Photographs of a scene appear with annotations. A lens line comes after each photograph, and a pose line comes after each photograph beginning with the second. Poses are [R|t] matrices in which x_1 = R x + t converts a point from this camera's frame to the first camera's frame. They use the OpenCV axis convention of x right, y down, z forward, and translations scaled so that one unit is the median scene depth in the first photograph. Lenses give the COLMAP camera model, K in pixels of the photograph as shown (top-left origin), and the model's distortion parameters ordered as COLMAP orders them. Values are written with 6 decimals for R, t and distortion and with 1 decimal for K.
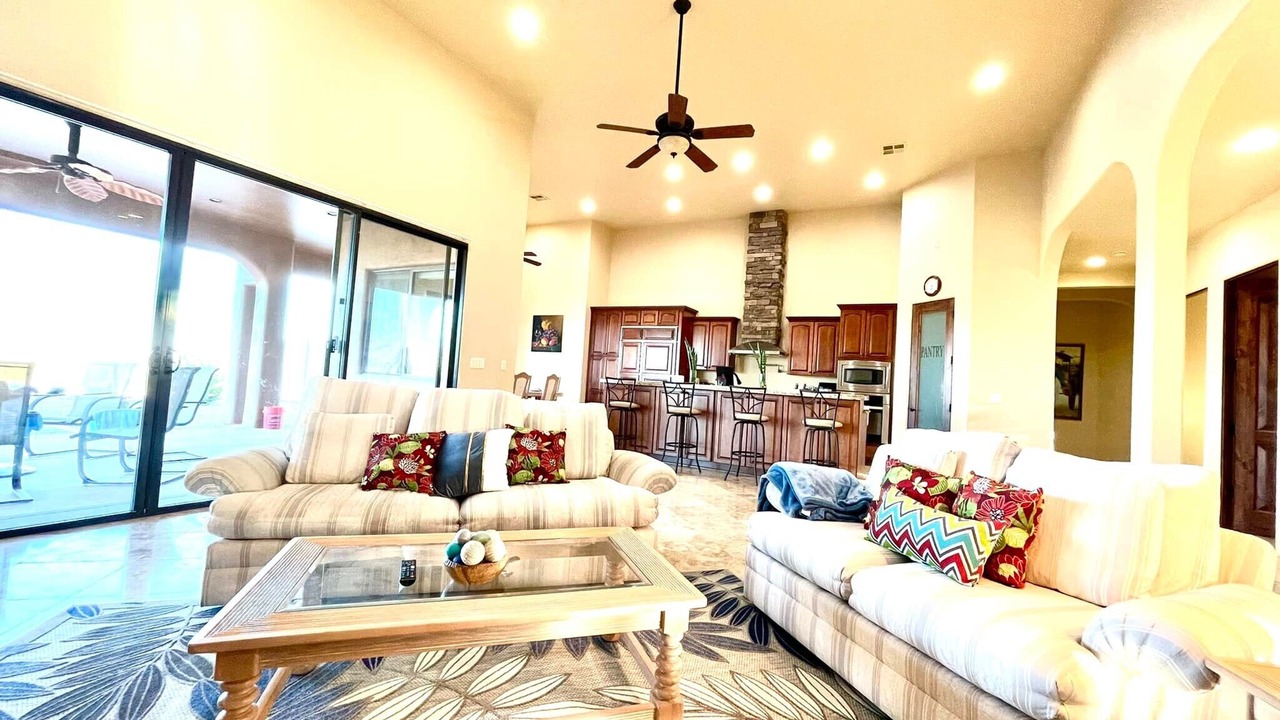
lens RADIAL K [[514.2, 0, 637.6], [0, 514.2, 356.3], [0, 0, 1]] dist [-0.002590, -0.000067]
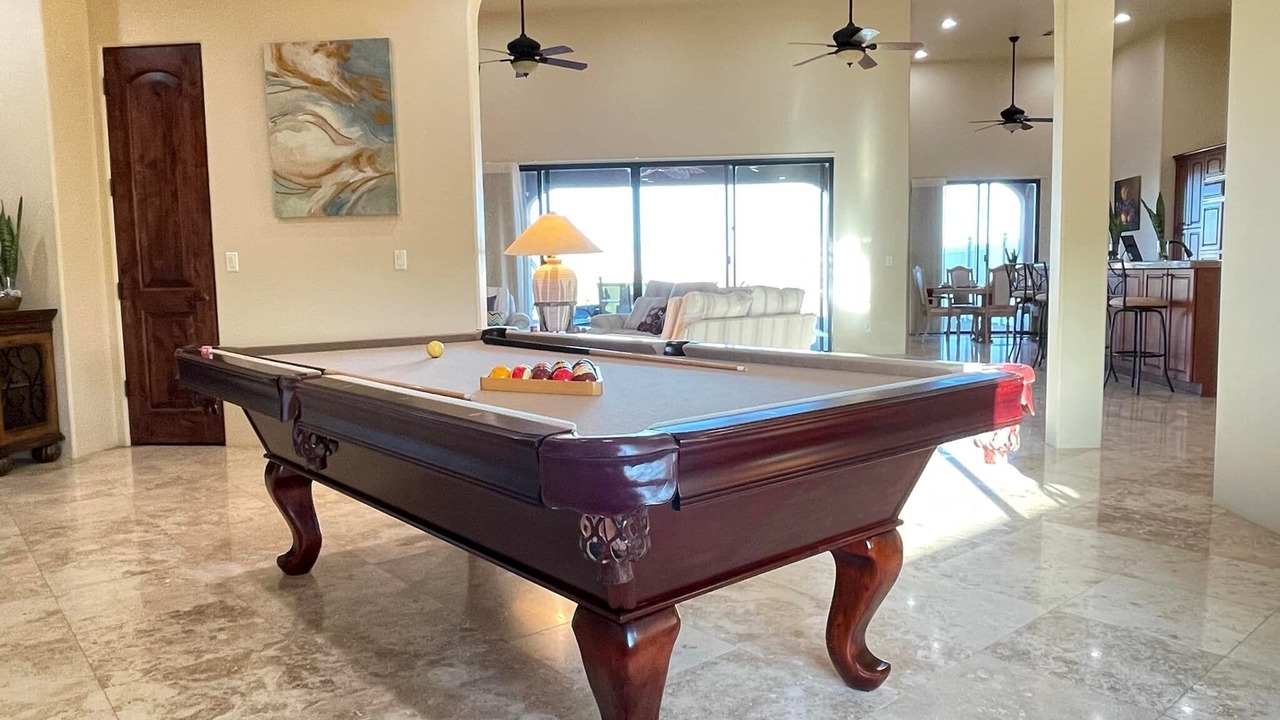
lens RADIAL K [[886.3, 0, 640.0], [0, 886.3, 360.0], [0, 0, 1]] dist [-0.002064, -0.004147]
pose [[0.393233, 0.018284, -0.919257, 0.799634], [0.087384, 0.994533, 0.057162, 0.046524], [0.915277, -0.102806, 0.389486, -0.131685]]
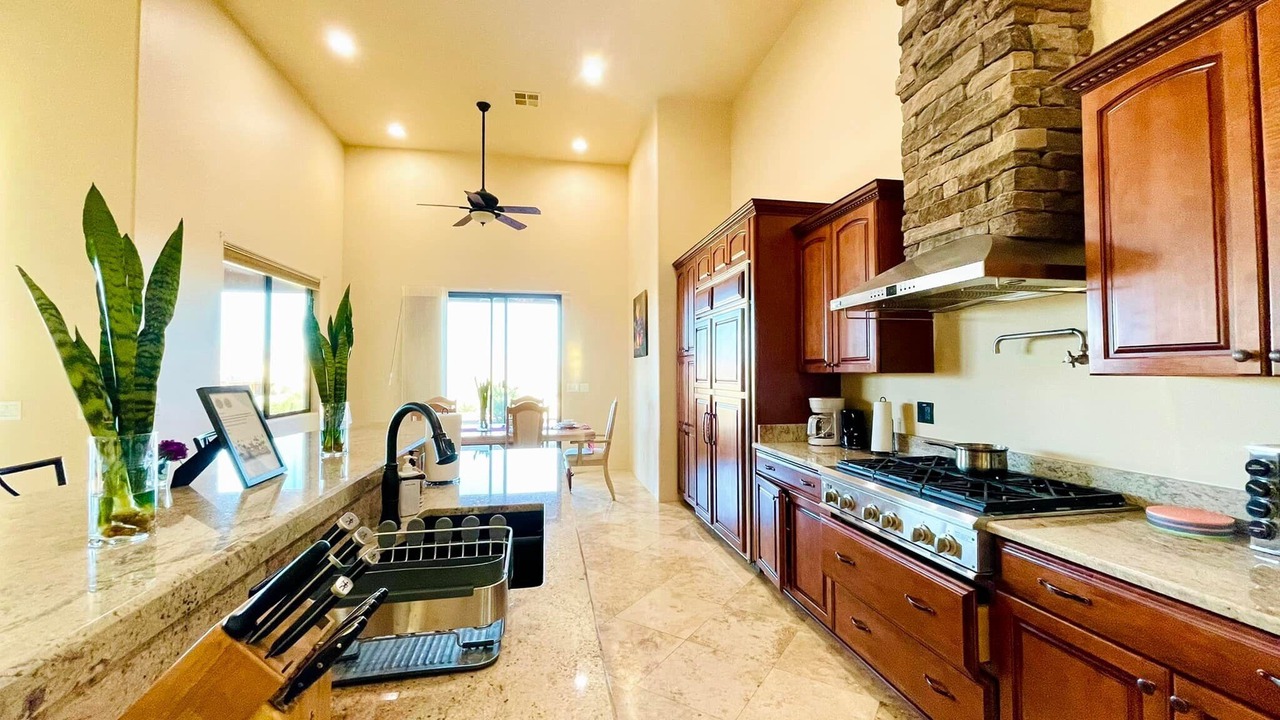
lens RADIAL K [[514.2, 0, 637.6], [0, 514.2, 356.3], [0, 0, 1]] dist [-0.002590, -0.000067]
pose [[0.623143, -0.089256, -0.776998, 0.322721], [0.081890, 0.995452, -0.048675, 0.022880], [0.777809, -0.033297, 0.627618, 0.734046]]
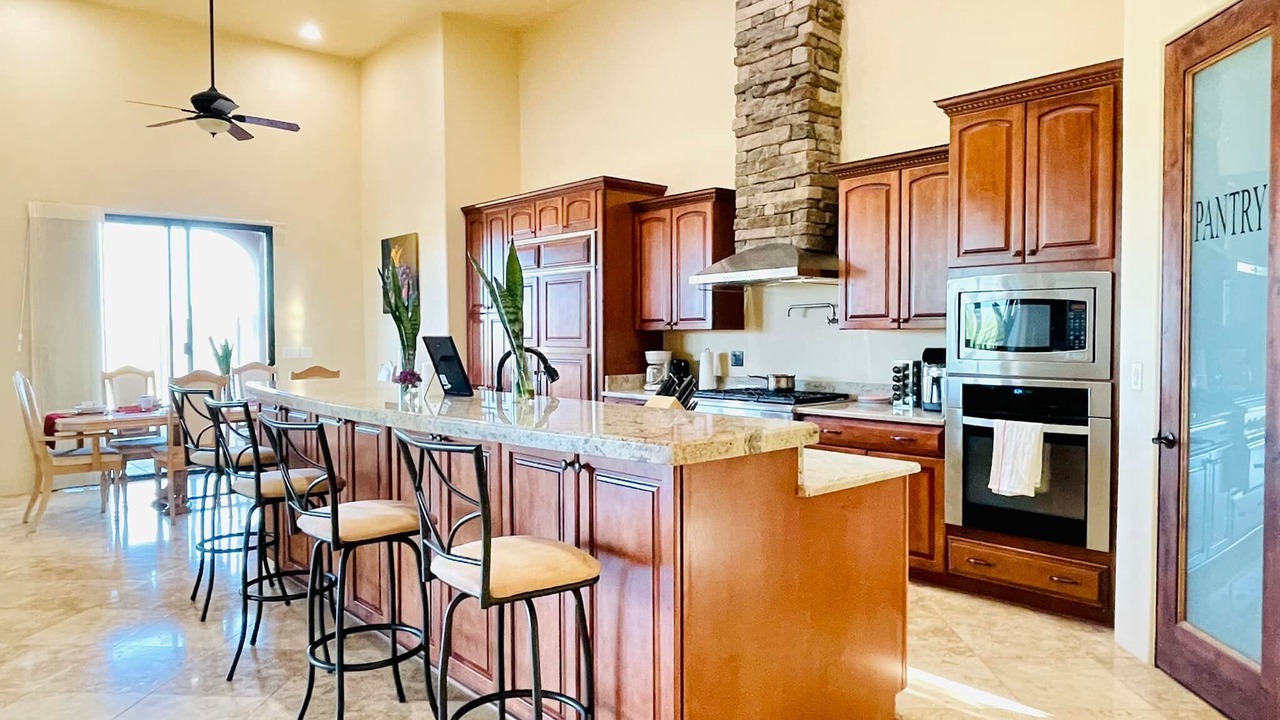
lens RADIAL K [[813.4, 0, 640.0], [0, 813.4, 360.0], [0, 0, 1]] dist [-0.005753, -0.001967]
pose [[0.935867, -0.057582, -0.347618, 0.344528], [0.082981, 0.994826, 0.058614, 0.011028], [0.342444, -0.083700, 0.935803, 0.414767]]
